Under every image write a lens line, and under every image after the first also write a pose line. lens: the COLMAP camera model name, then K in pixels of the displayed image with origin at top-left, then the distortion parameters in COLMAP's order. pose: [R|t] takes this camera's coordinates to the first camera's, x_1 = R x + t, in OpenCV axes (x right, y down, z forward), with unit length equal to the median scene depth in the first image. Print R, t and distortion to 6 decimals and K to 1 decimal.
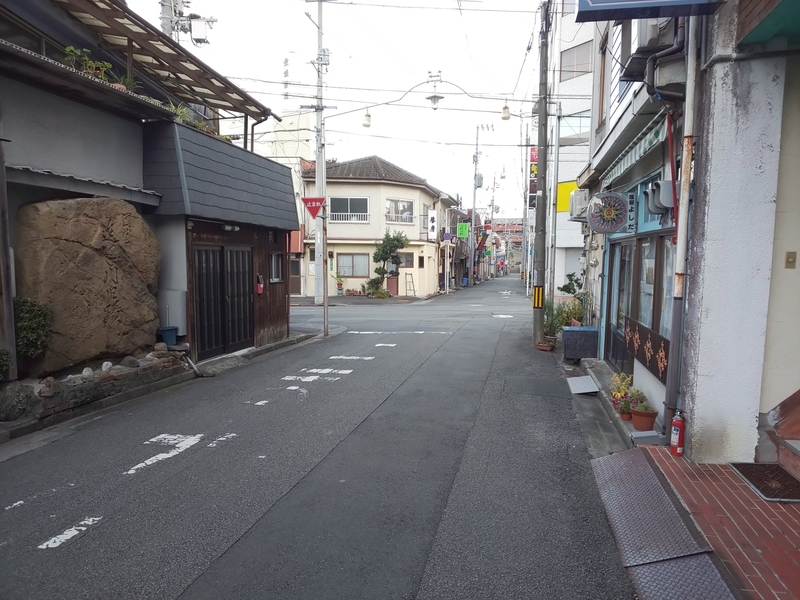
lens RADIAL K [[512.0, 0, 401.7], [0, 512.0, 303.2], [0, 0, 1]] dist [0.001562, -0.009997]
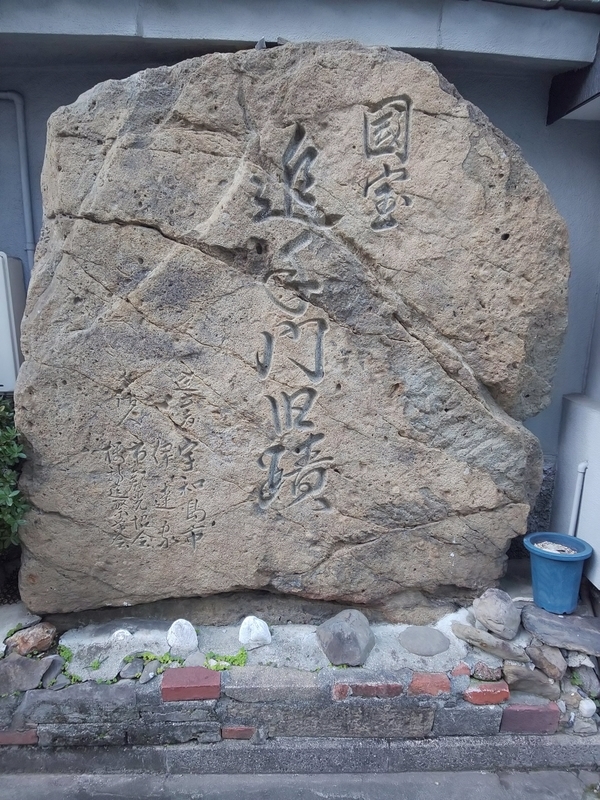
lens RADIAL K [[512.0, 0, 301.1], [0, 512.0, 404.6], [0, 0, 1]] dist [0.001562, -0.009997]
pose [[0.274260, 0.210621, -0.938307, -0.295102], [-0.089866, 0.977064, 0.193053, -0.077888], [0.957447, 0.031375, 0.286897, 0.923089]]
